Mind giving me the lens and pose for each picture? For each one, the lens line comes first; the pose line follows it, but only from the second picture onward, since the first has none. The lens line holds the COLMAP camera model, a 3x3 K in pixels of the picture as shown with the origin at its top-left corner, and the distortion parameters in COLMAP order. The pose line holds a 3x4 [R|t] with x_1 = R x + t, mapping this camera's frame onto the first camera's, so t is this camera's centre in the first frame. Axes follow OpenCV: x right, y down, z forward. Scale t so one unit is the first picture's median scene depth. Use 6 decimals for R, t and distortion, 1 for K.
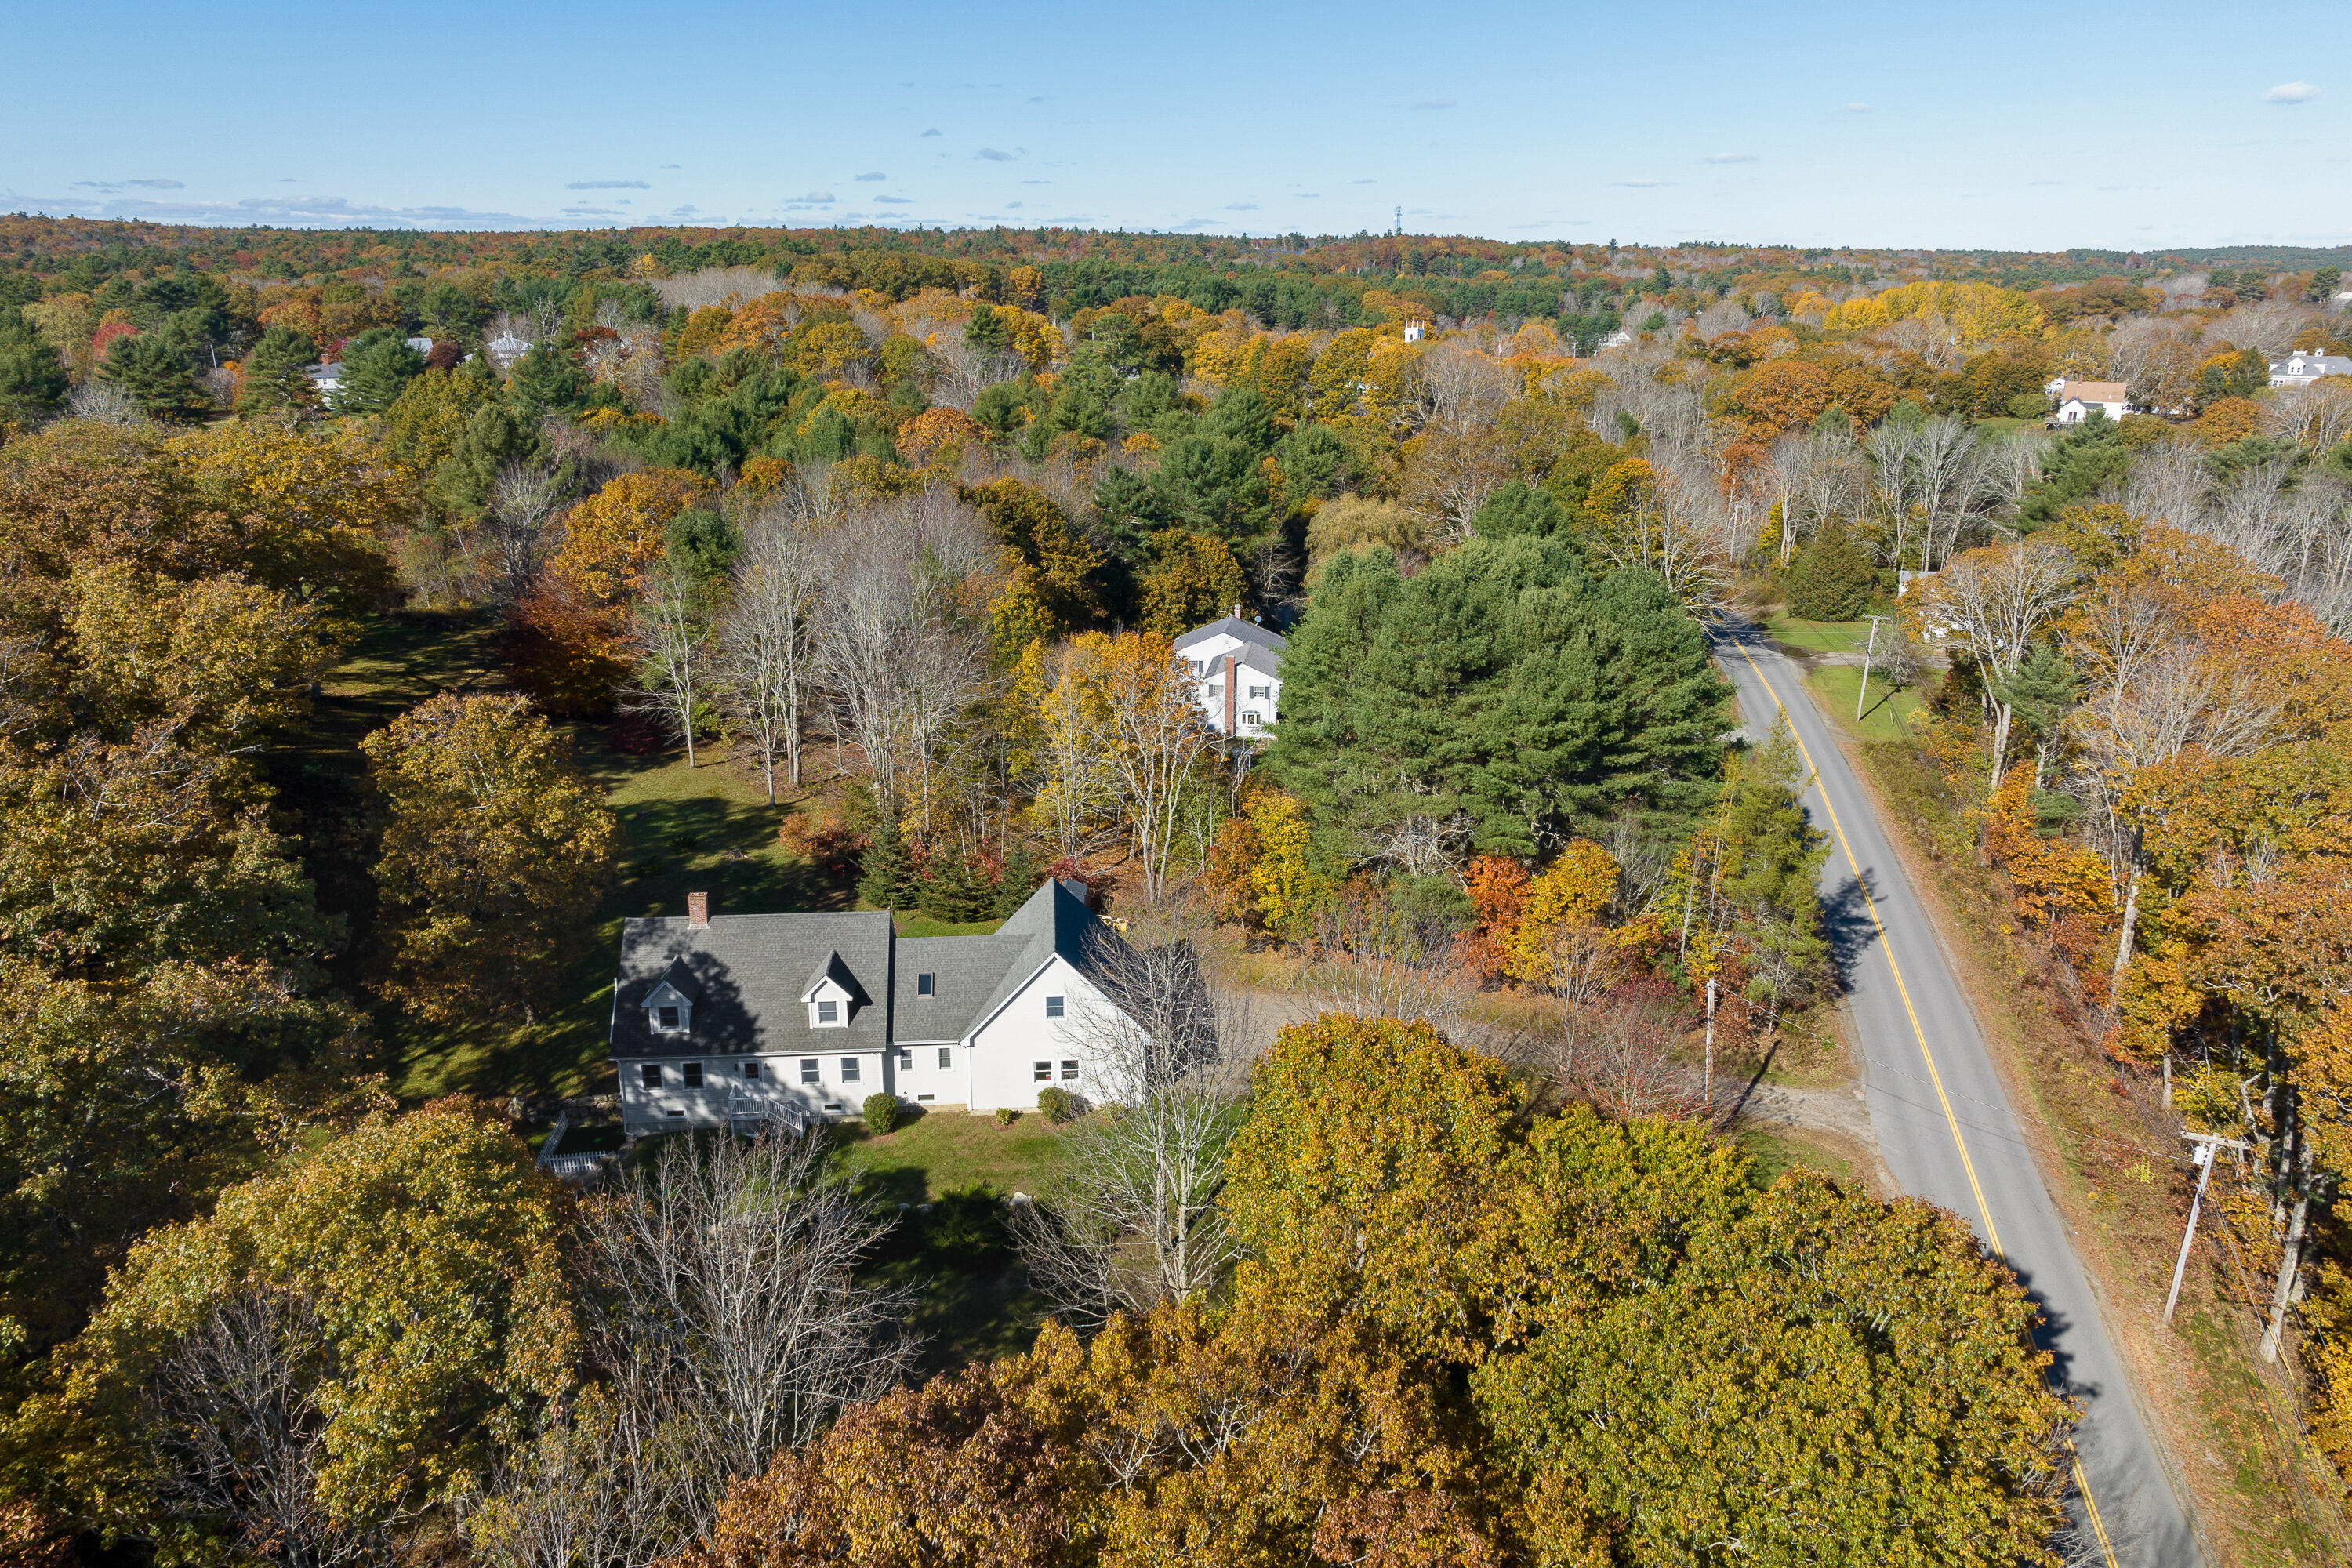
lens RADIAL K [[1580.2, 0, 1154.0], [0, 1580.2, 767.7], [0, 0, 1]] dist [-0.000613, -0.000662]
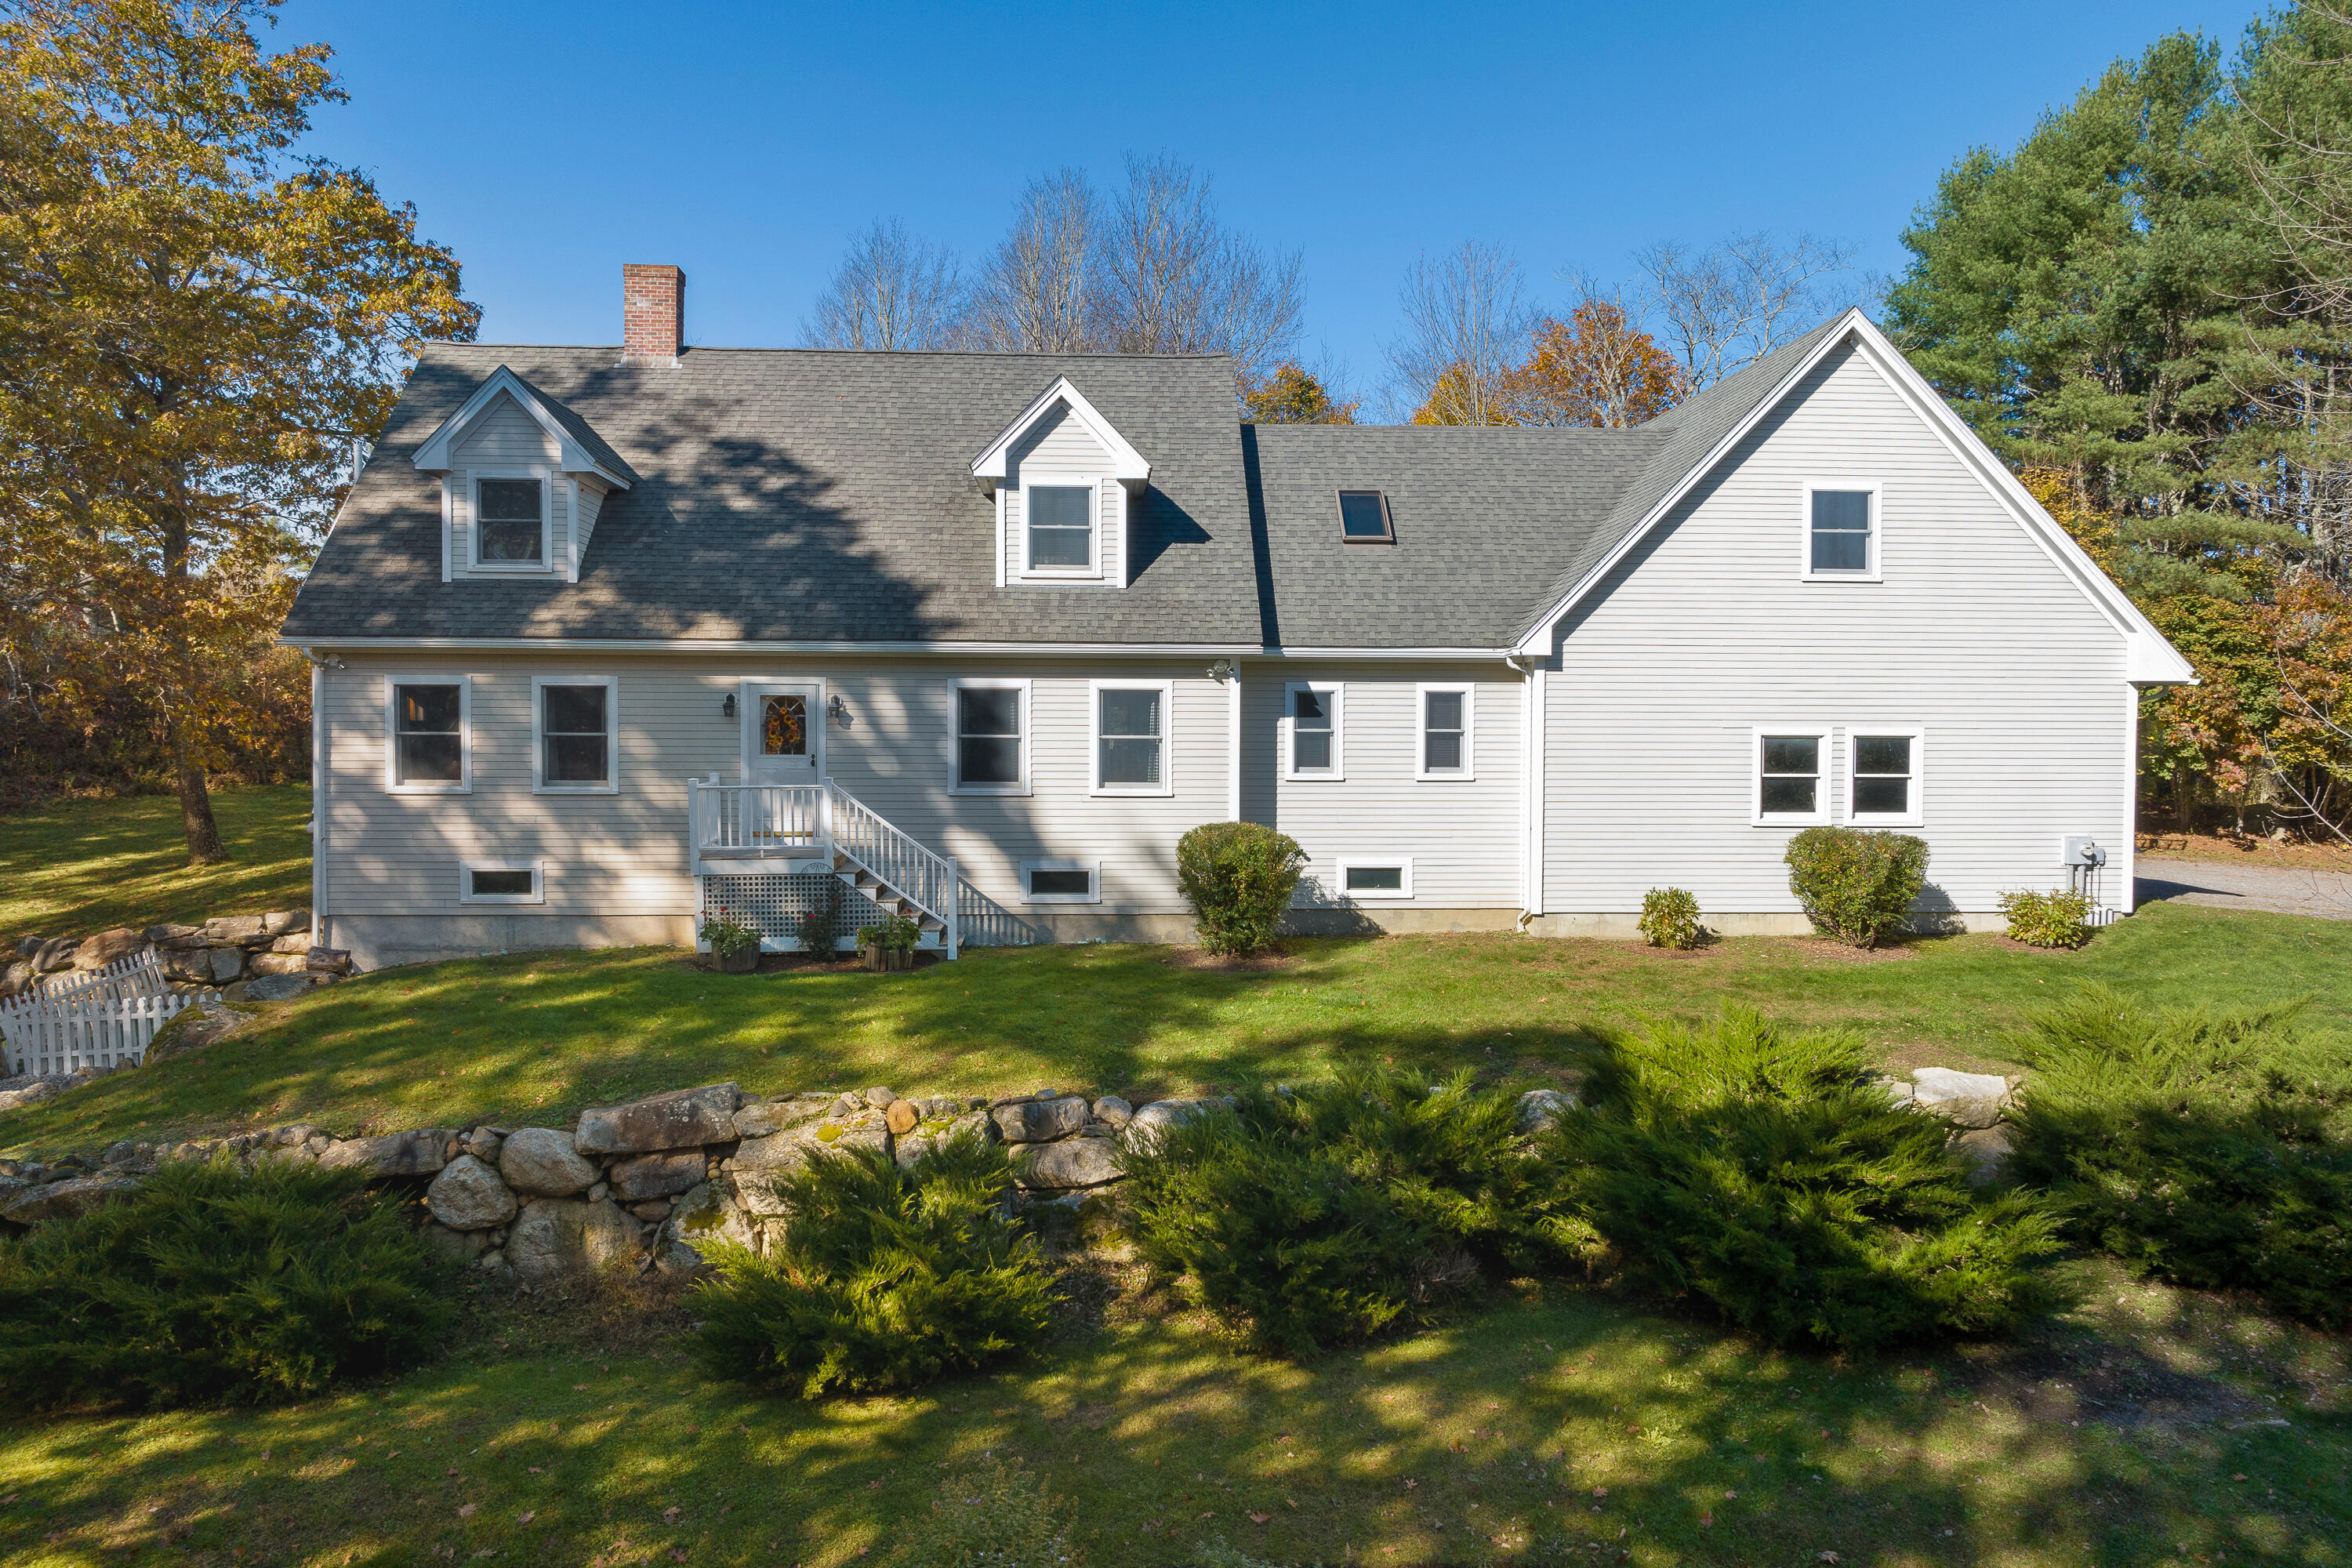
lens RADIAL K [[1652.6, 0, 1196.7], [0, 1652.6, 786.0], [0, 0, 1]] dist [-0.007892, -0.000684]
pose [[0.999944, 0.010264, -0.002733, -0.177505], [-0.010622, 0.965377, -0.260642, 0.273306], [-0.000037, 0.260656, 0.965432, 0.710772]]
